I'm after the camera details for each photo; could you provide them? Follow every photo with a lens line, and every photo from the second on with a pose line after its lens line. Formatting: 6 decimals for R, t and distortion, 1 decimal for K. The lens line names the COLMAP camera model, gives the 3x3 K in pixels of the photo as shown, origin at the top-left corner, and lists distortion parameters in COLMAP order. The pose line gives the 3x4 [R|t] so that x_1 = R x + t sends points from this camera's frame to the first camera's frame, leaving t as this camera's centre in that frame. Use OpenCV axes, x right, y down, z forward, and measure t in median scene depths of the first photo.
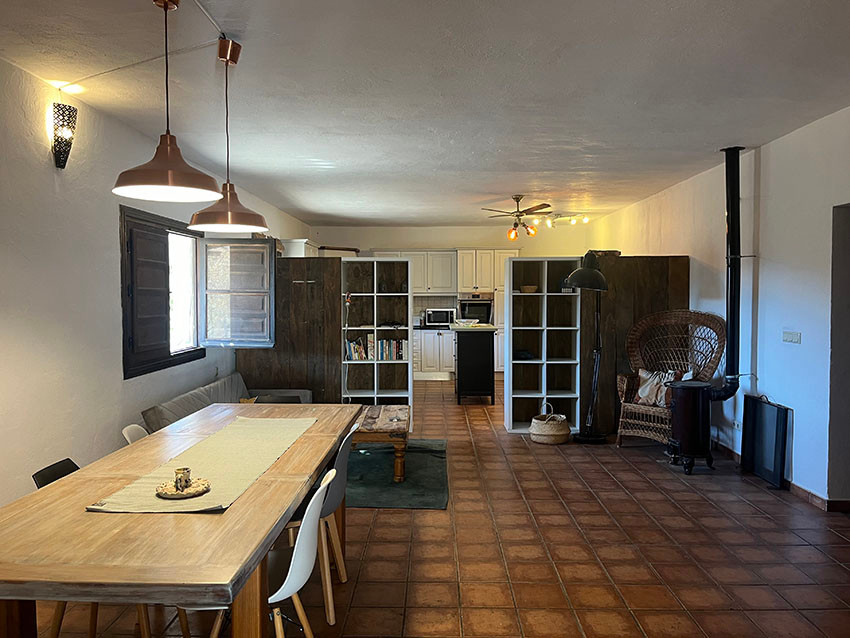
lens RADIAL K [[650.5, 0, 428.1], [0, 650.5, 315.1], [0, 0, 1]] dist [0.035259, -0.061093]
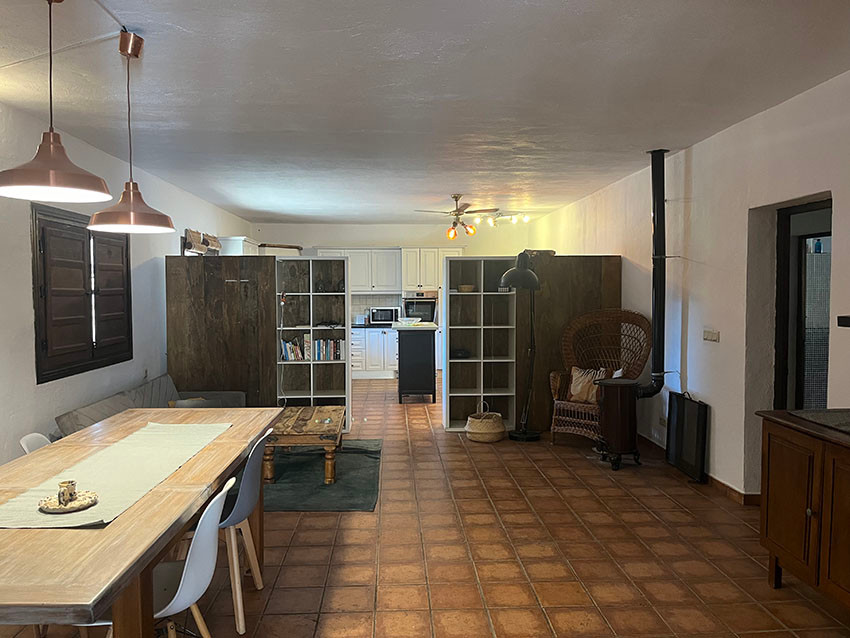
lens RADIAL K [[650.5, 0, 428.3], [0, 650.5, 320.0], [0, 0, 1]] dist [0.035259, -0.061093]
pose [[0.997683, -0.004231, 0.067905, 0.042470], [0.003368, 0.999912, 0.012812, -0.006109], [-0.067953, -0.012554, 0.997610, 0.003706]]
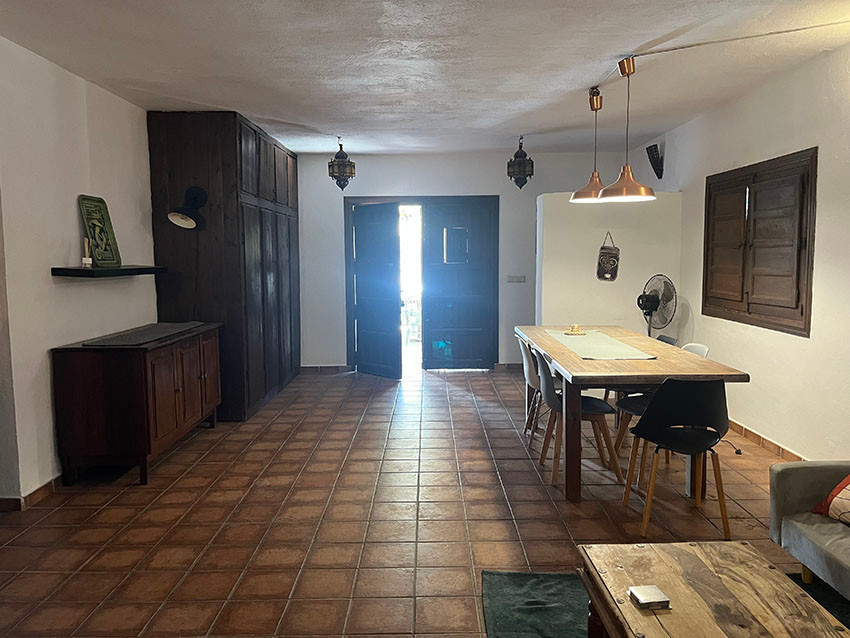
lens RADIAL K [[650.5, 0, 424.9], [0, 650.5, 319.1], [0, 0, 1]] dist [0.035259, -0.061093]
pose [[-0.999895, 0.011227, -0.009131, 0.084804], [0.009986, 0.991964, 0.126122, -0.040825], [0.010473, 0.126018, -0.991973, 1.539271]]
